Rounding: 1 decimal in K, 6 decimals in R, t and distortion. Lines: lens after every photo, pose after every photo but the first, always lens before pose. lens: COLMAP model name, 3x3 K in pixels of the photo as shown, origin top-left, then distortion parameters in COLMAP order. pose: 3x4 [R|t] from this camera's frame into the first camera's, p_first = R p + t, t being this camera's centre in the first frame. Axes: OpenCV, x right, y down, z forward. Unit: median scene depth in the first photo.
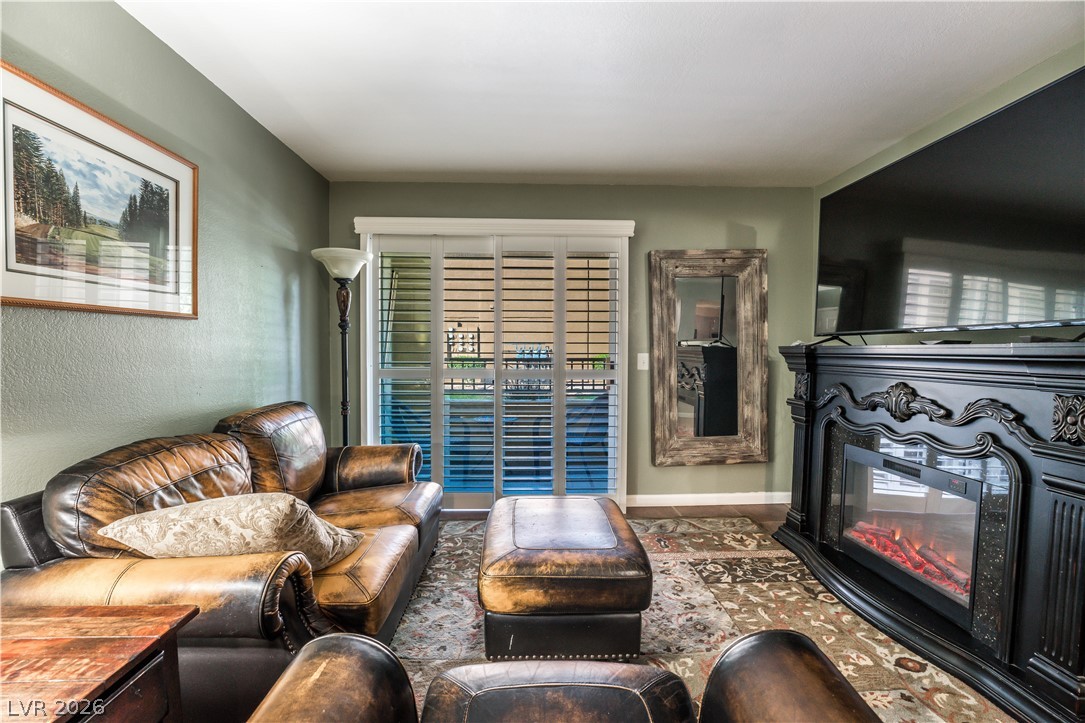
lens RADIAL K [[441.1, 0, 543.1], [0, 441.1, 360.8], [0, 0, 1]] dist [-0.029640, 0.003872]
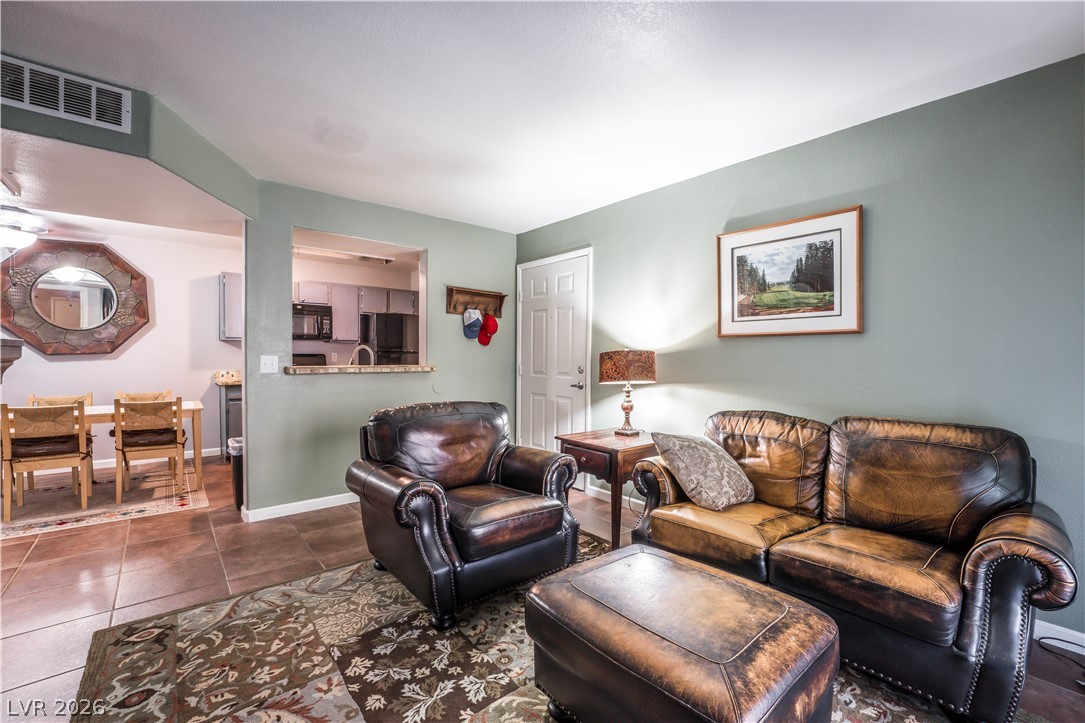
lens RADIAL K [[441.1, 0, 539.2], [0, 441.1, 372.1], [0, 0, 1]] dist [-0.029640, 0.003872]
pose [[-0.795473, 0.012871, -0.605852, 0.772649], [-0.030113, 0.997700, 0.060734, -0.041568], [0.605240, 0.066556, -0.793255, 1.733336]]
